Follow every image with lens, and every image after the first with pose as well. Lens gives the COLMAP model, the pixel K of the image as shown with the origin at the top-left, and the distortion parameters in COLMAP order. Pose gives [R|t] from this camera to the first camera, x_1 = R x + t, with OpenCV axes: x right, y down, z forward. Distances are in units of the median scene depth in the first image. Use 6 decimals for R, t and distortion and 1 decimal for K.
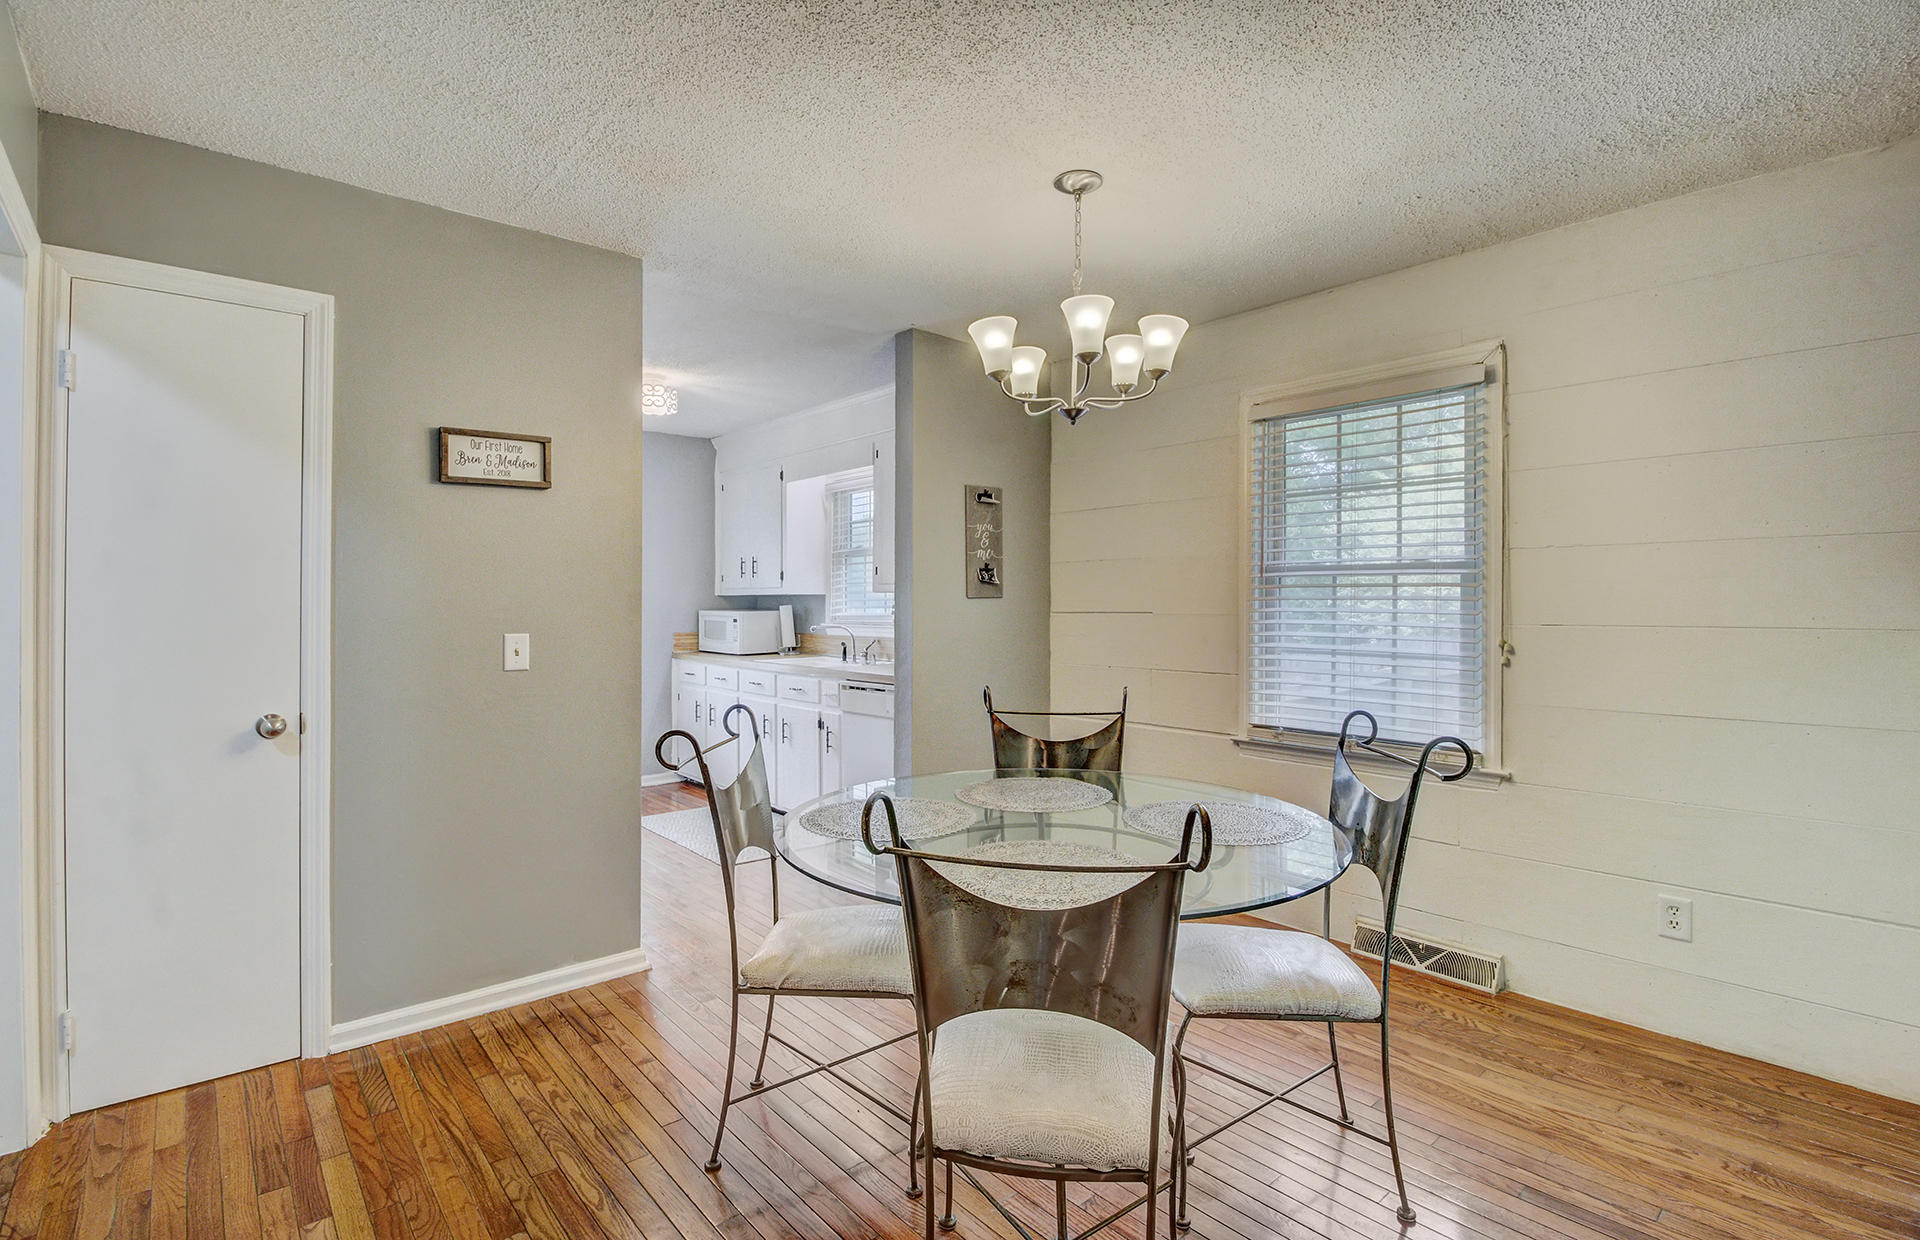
lens RADIAL K [[887.3, 0, 956.8], [0, 887.3, 599.6], [0, 0, 1]] dist [-0.004253, -0.000485]
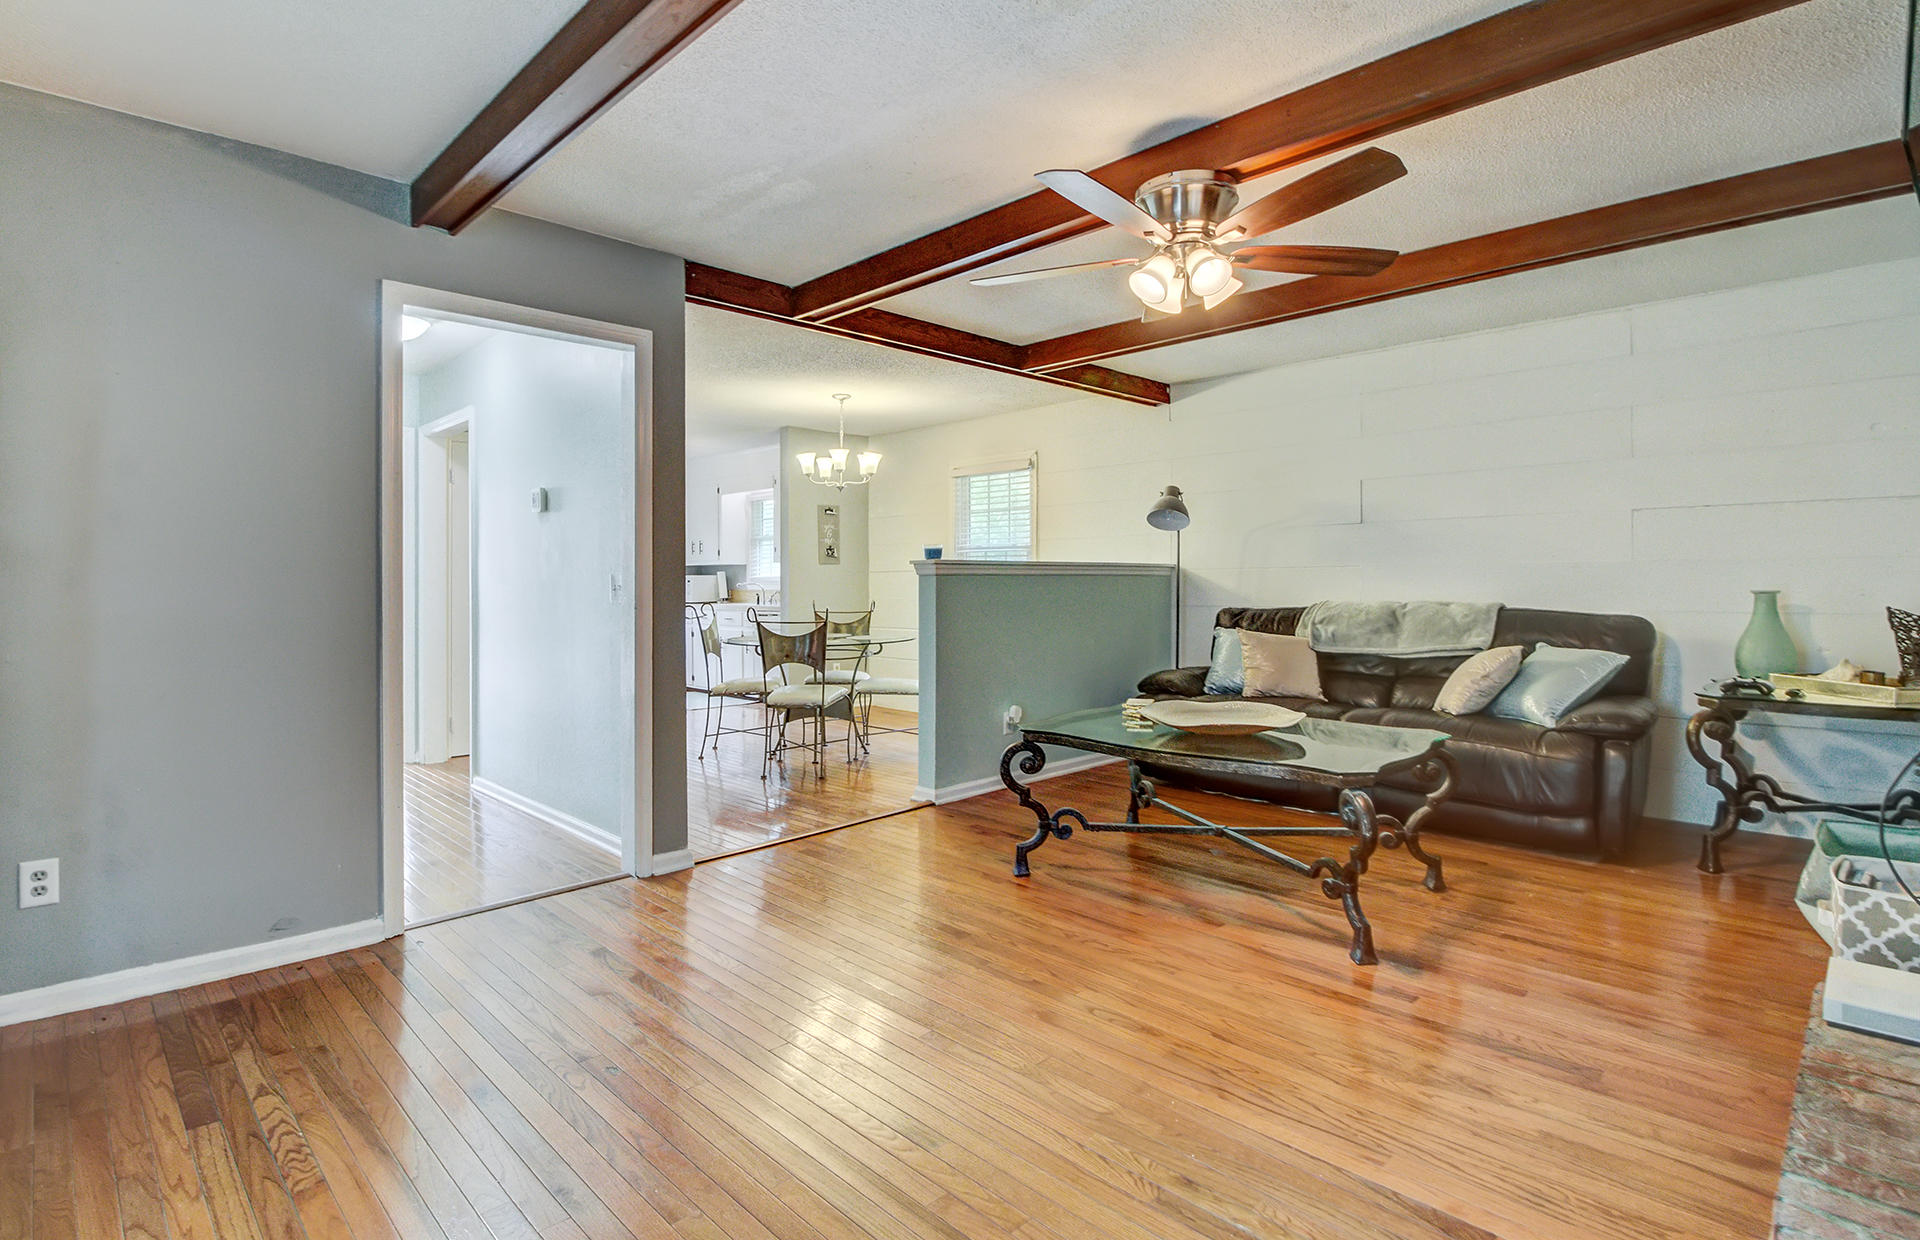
lens RADIAL K [[947.9, 0, 957.2], [0, 947.9, 586.0], [0, 0, 1]] dist [-0.001310, -0.000859]
pose [[0.998176, -0.005130, 0.060150, 0.136359], [0.004665, 0.999958, 0.007865, 0.022645], [-0.060188, -0.007570, 0.998158, -0.775416]]
